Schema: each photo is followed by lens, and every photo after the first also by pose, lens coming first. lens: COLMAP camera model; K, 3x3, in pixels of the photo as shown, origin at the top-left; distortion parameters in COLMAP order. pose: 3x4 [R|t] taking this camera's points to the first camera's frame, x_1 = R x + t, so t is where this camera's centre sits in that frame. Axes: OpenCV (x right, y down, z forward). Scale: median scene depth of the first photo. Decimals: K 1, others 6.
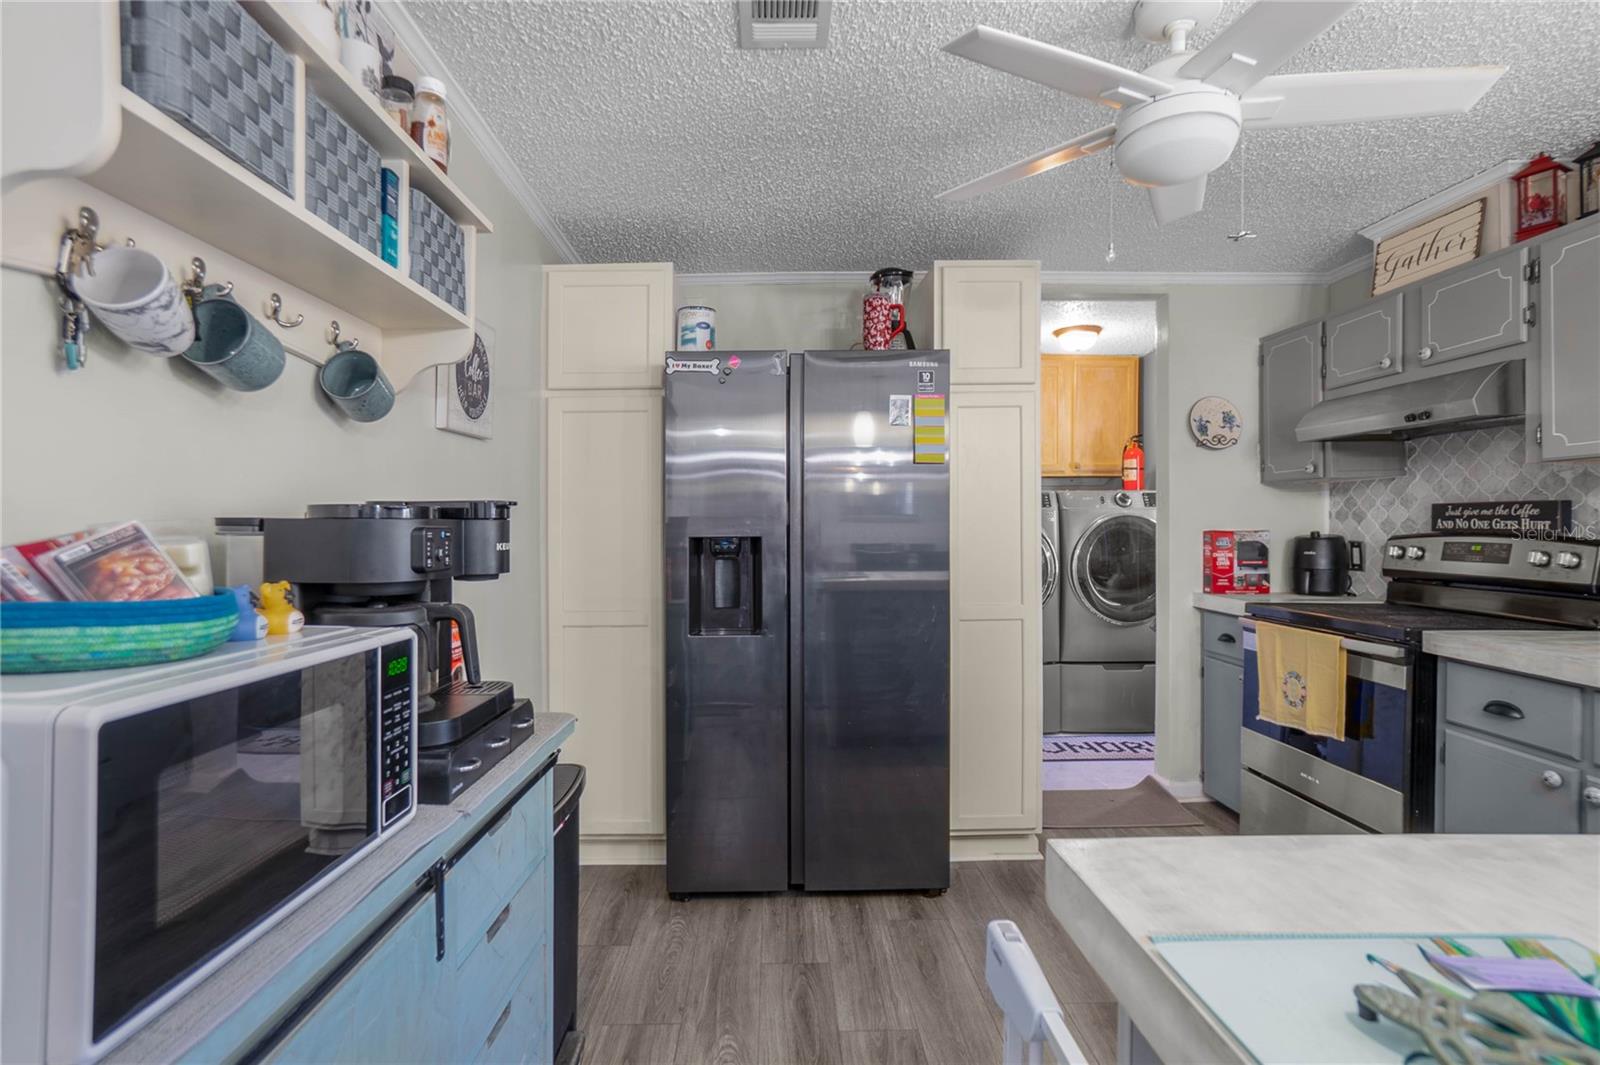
lens RADIAL K [[804.2, 0, 779.1], [0, 804.2, 545.4], [0, 0, 1]] dist [-0.030727, 0.012449]
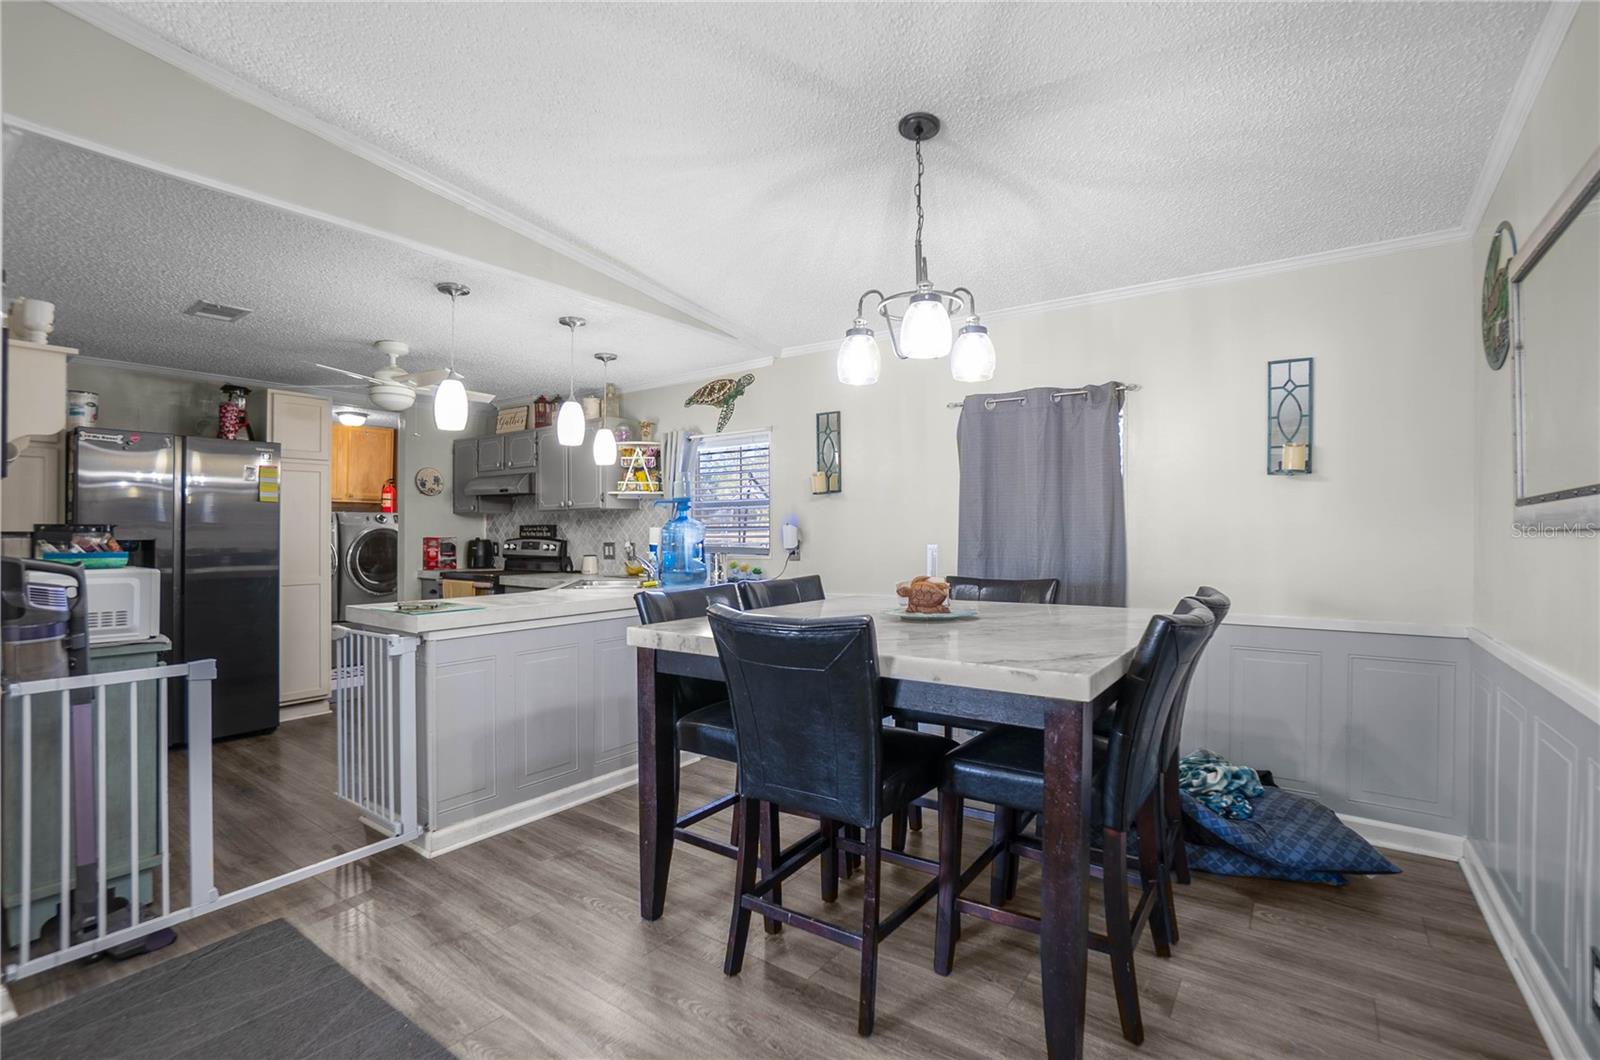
lens RADIAL K [[733.2, 0, 801.6], [0, 733.2, 520.4], [0, 0, 1]] dist [-0.036646, 0.010726]
pose [[0.606727, 0.014785, 0.794773, -0.383266], [0.018766, 0.999282, -0.032916, 0.019262], [-0.794689, 0.034886, 0.606014, -0.981233]]
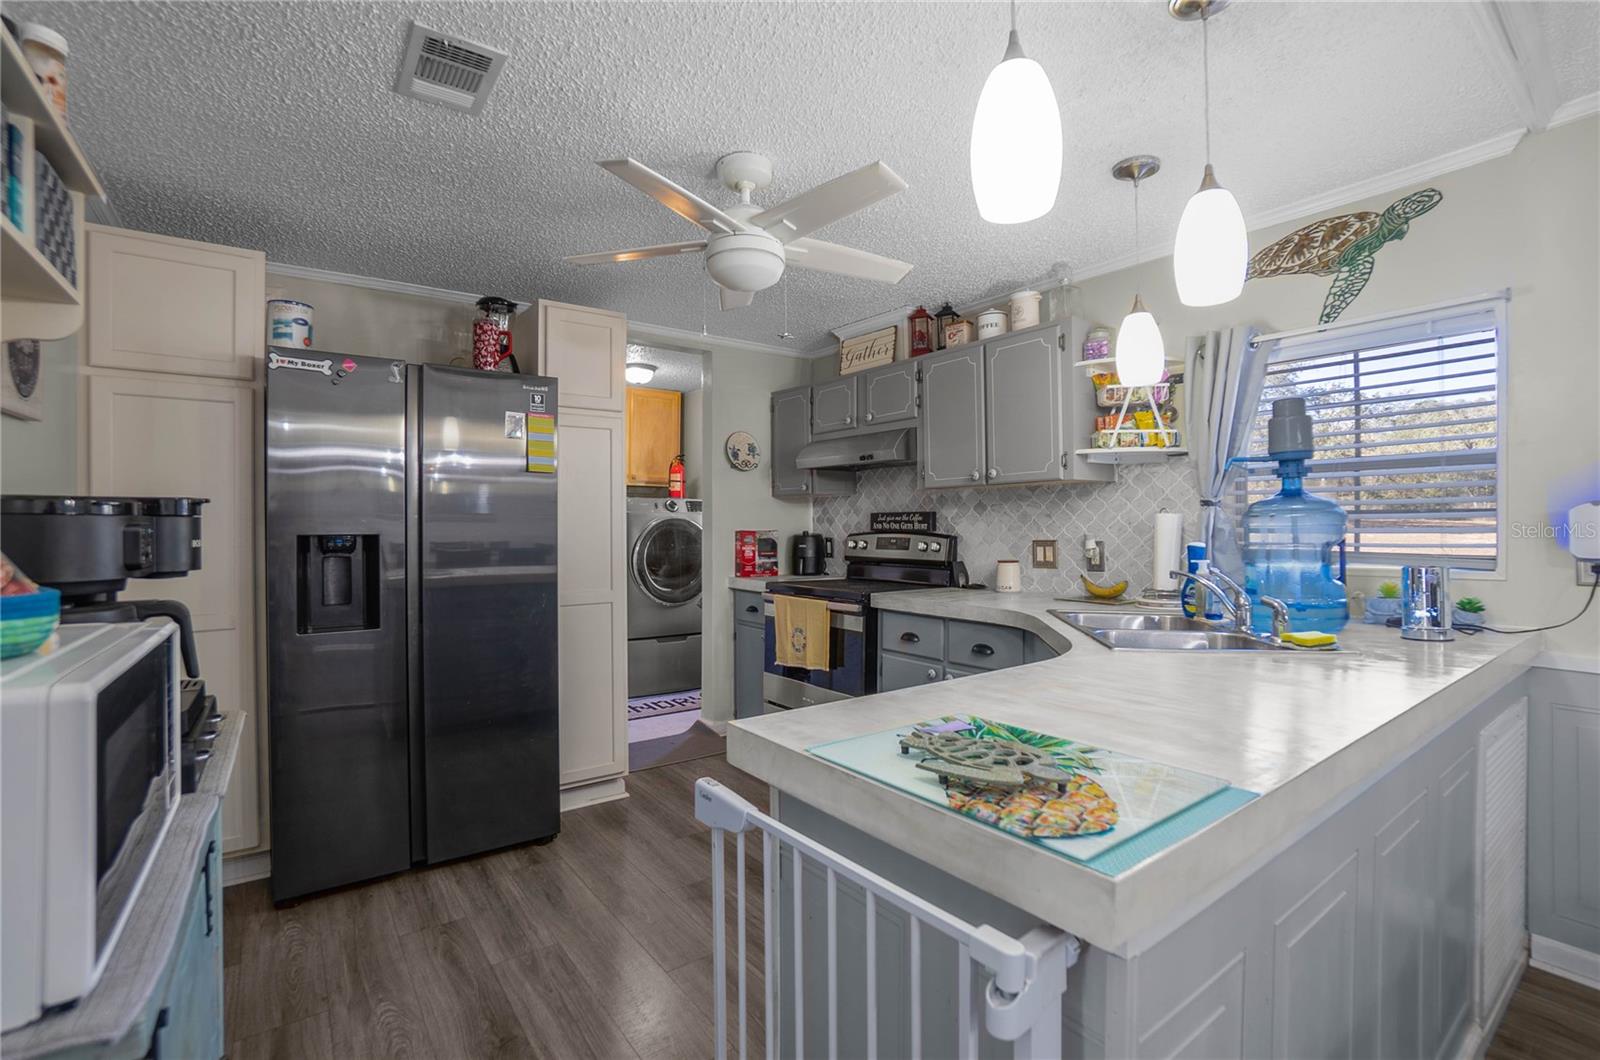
lens RADIAL K [[733.2, 0, 814.7], [0, 733.2, 529.2], [0, 0, 1]] dist [-0.036646, 0.010726]
pose [[0.802647, 0.002191, 0.596451, -0.124519], [0.010386, 0.999790, -0.017650, 0.003758], [-0.596364, 0.020362, 0.802456, -0.090554]]
